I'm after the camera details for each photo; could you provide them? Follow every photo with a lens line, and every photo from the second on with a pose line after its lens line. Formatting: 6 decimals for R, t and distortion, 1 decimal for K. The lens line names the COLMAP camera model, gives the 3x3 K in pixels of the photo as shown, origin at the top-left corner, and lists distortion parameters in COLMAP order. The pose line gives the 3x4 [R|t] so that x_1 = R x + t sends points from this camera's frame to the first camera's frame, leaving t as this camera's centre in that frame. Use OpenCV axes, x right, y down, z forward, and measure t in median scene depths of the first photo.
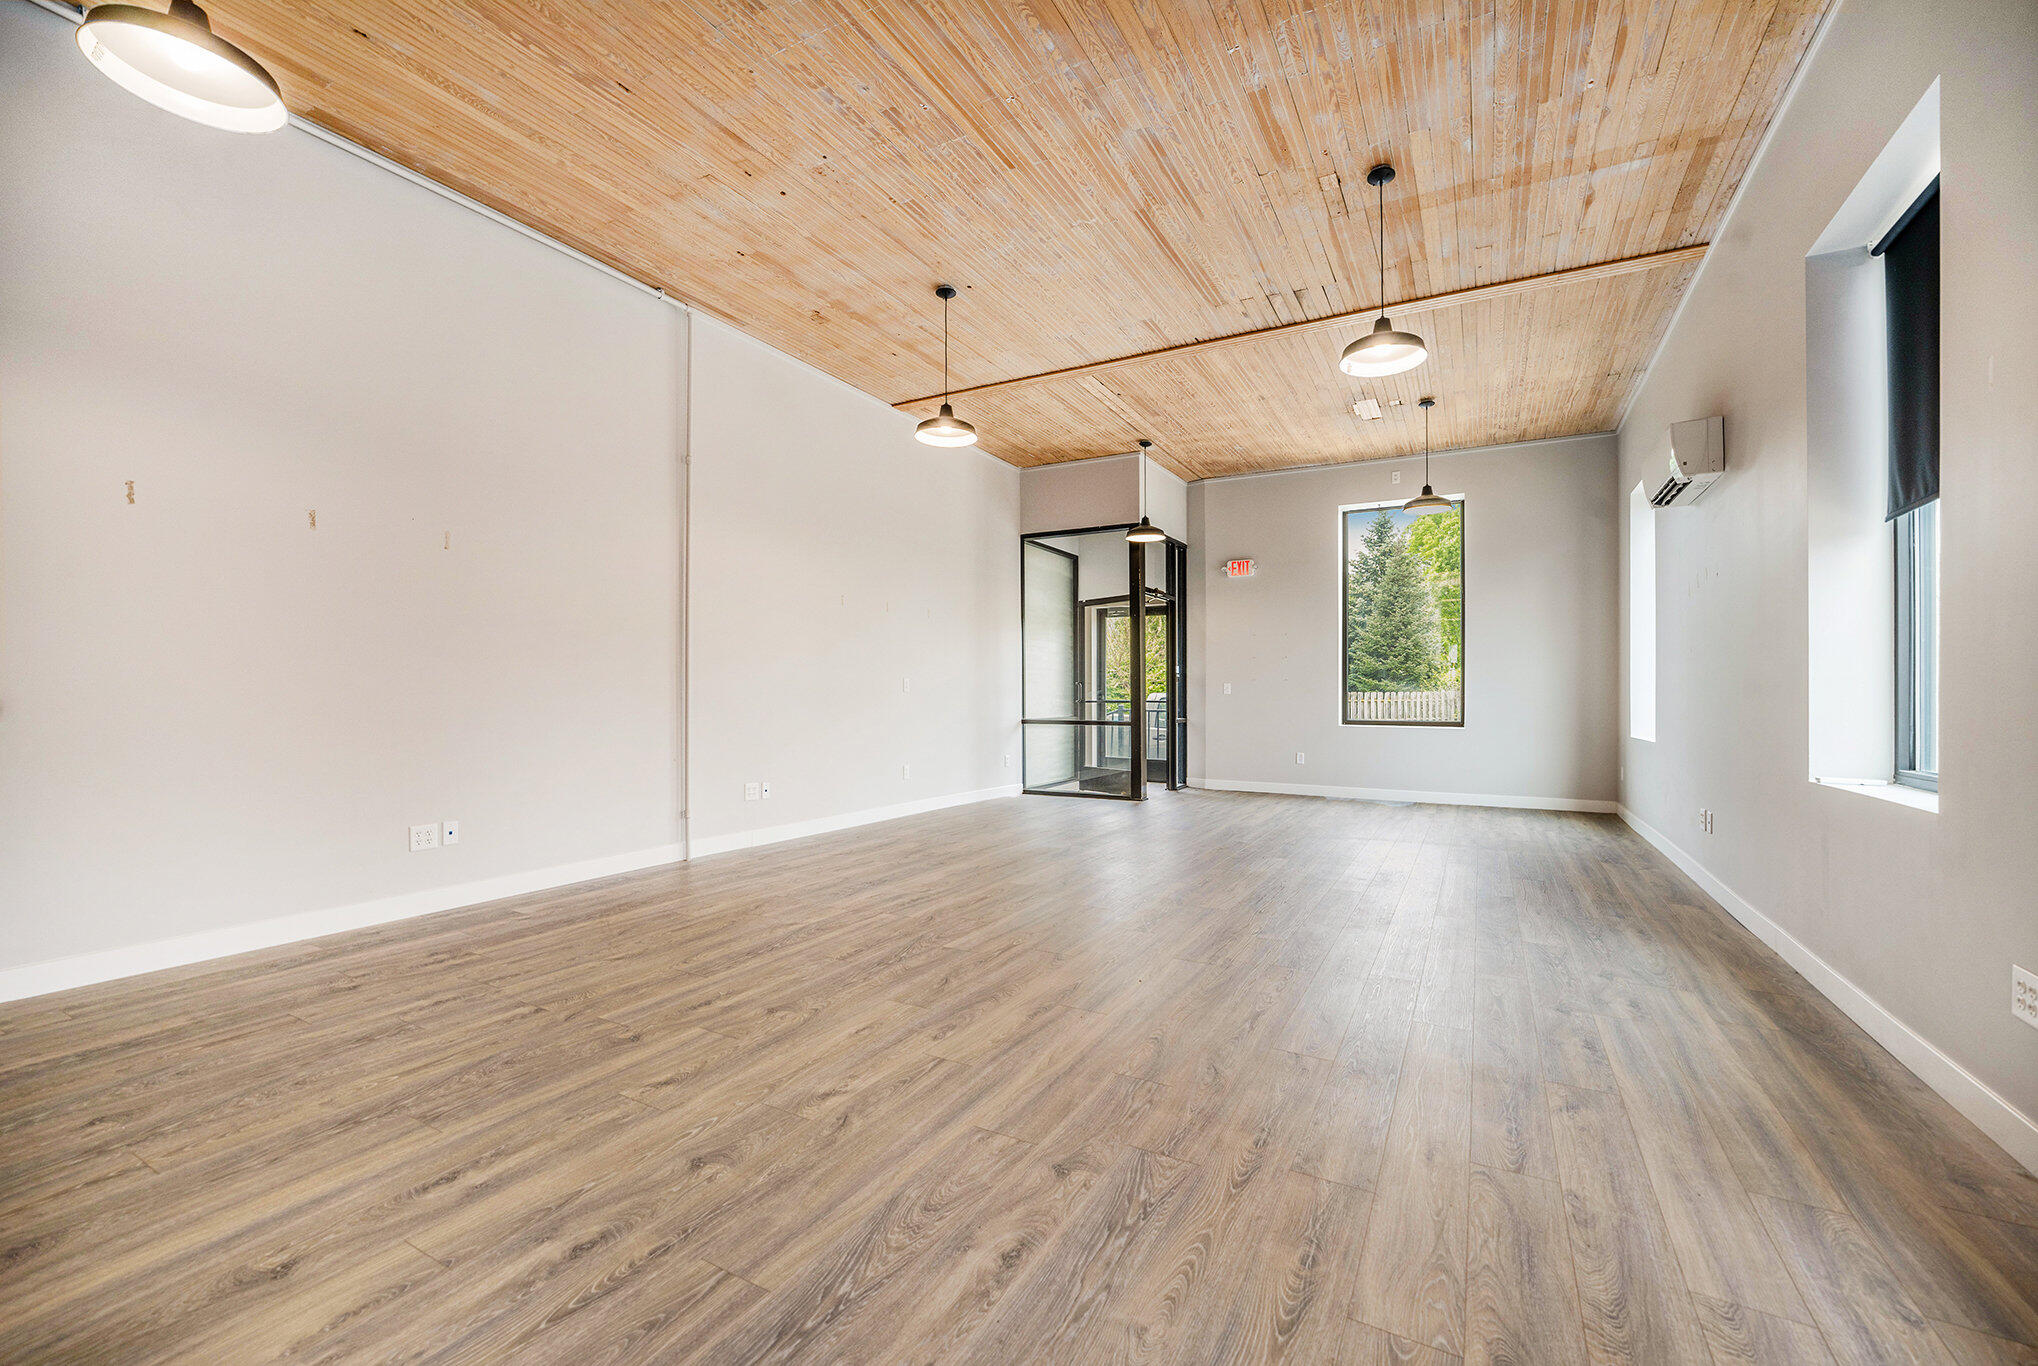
lens RADIAL K [[837.0, 0, 1019.1], [0, 837.0, 692.4], [0, 0, 1]] dist [-0.014164, 0.000344]
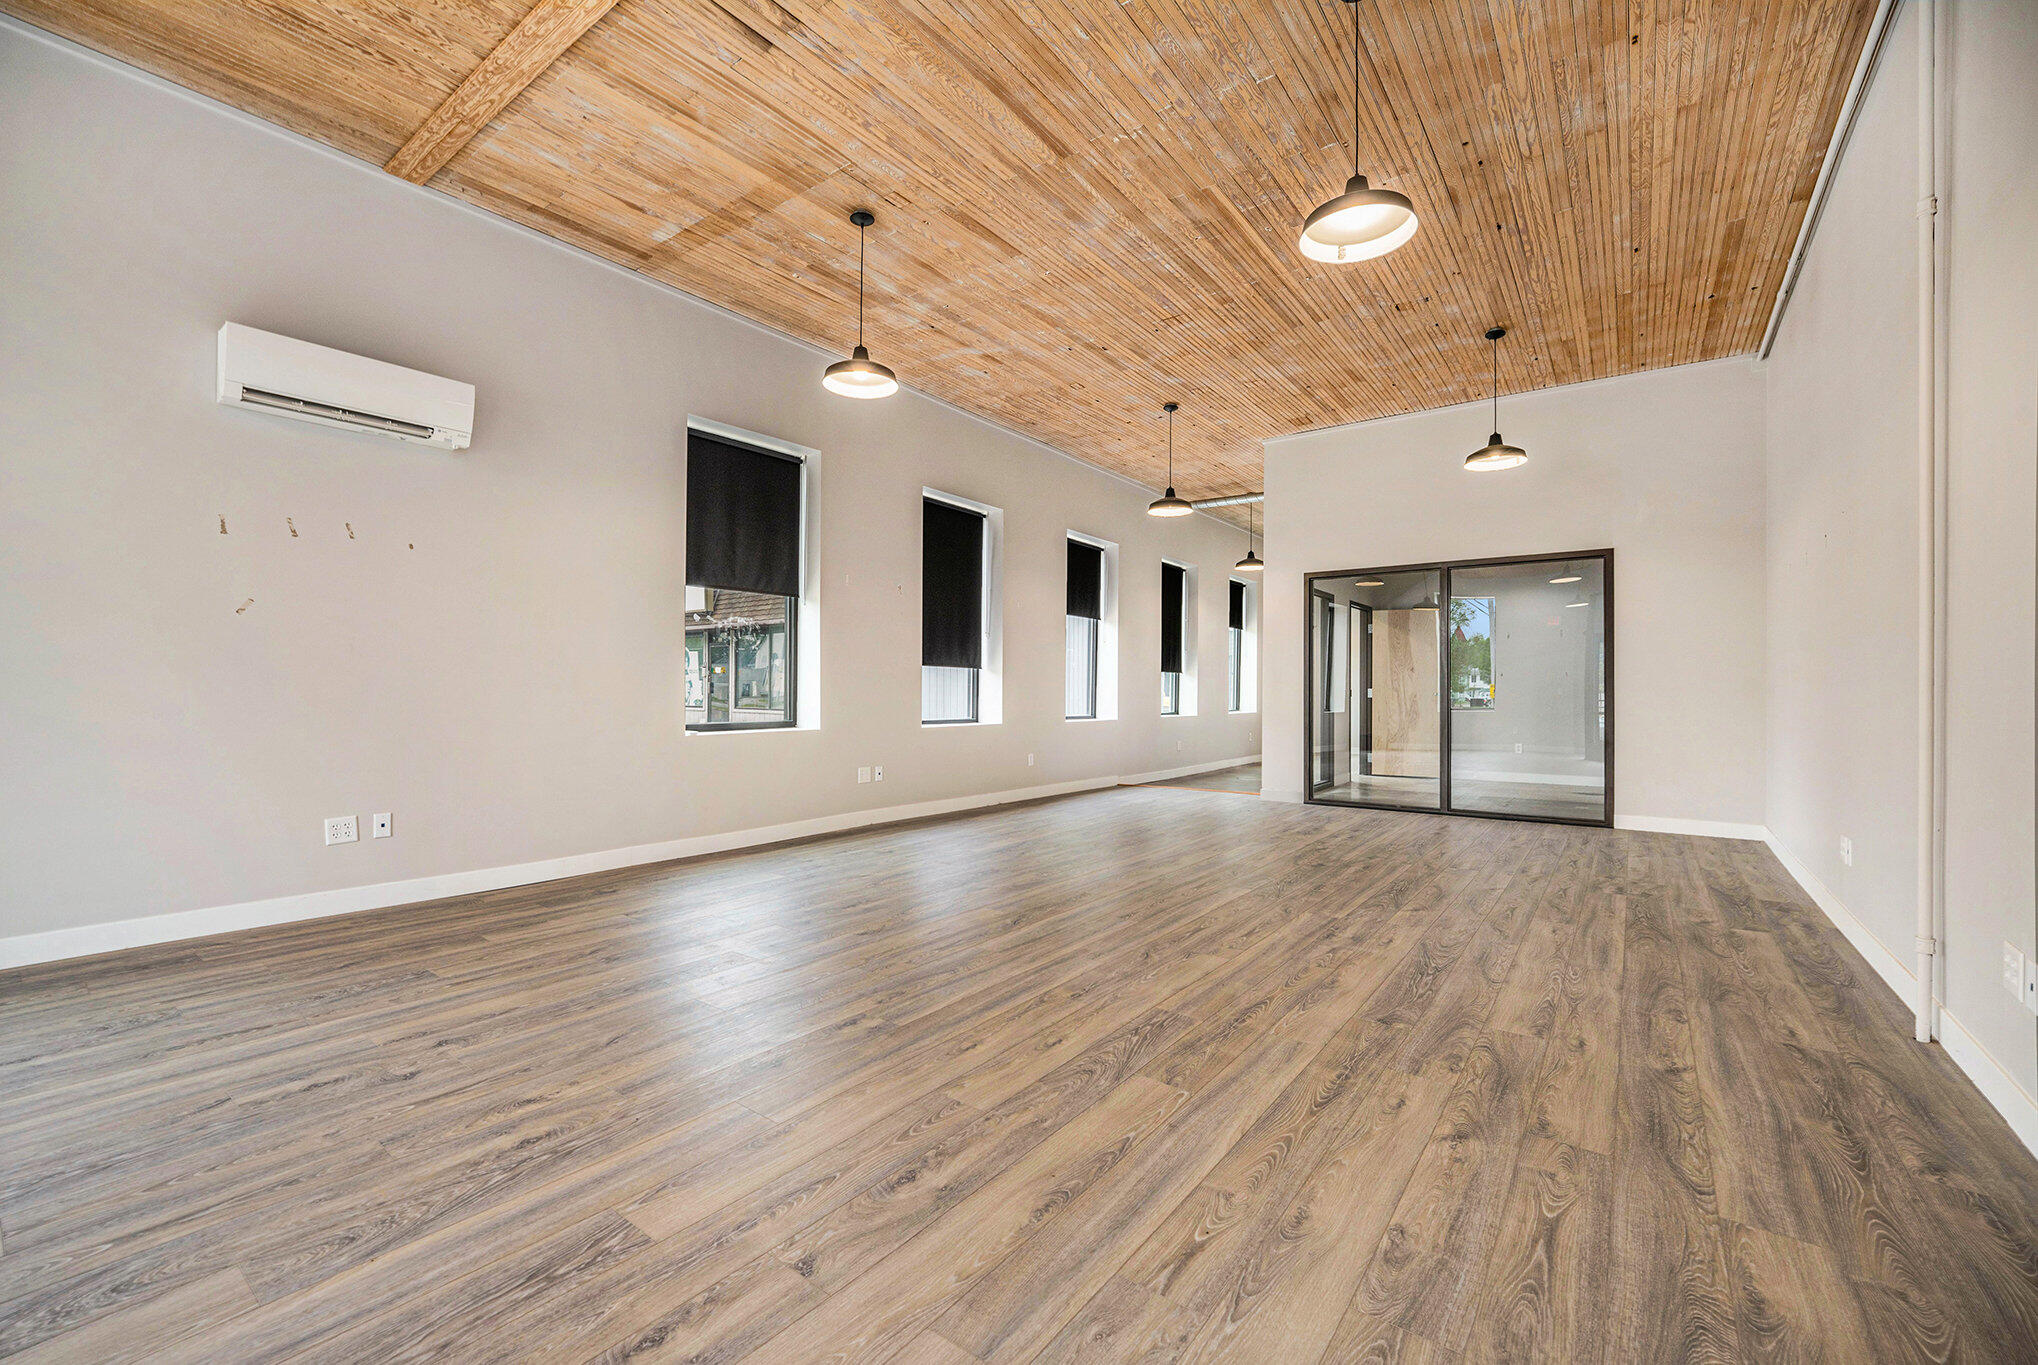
lens RADIAL K [[837.0, 0, 1021.2], [0, 837.0, 684.3], [0, 0, 1]] dist [-0.014164, 0.000344]
pose [[-0.992355, -0.001279, 0.123407, 0.041506], [-0.002048, 0.999979, -0.006100, 0.000367], [-0.123397, -0.006306, -0.992337, 0.947494]]
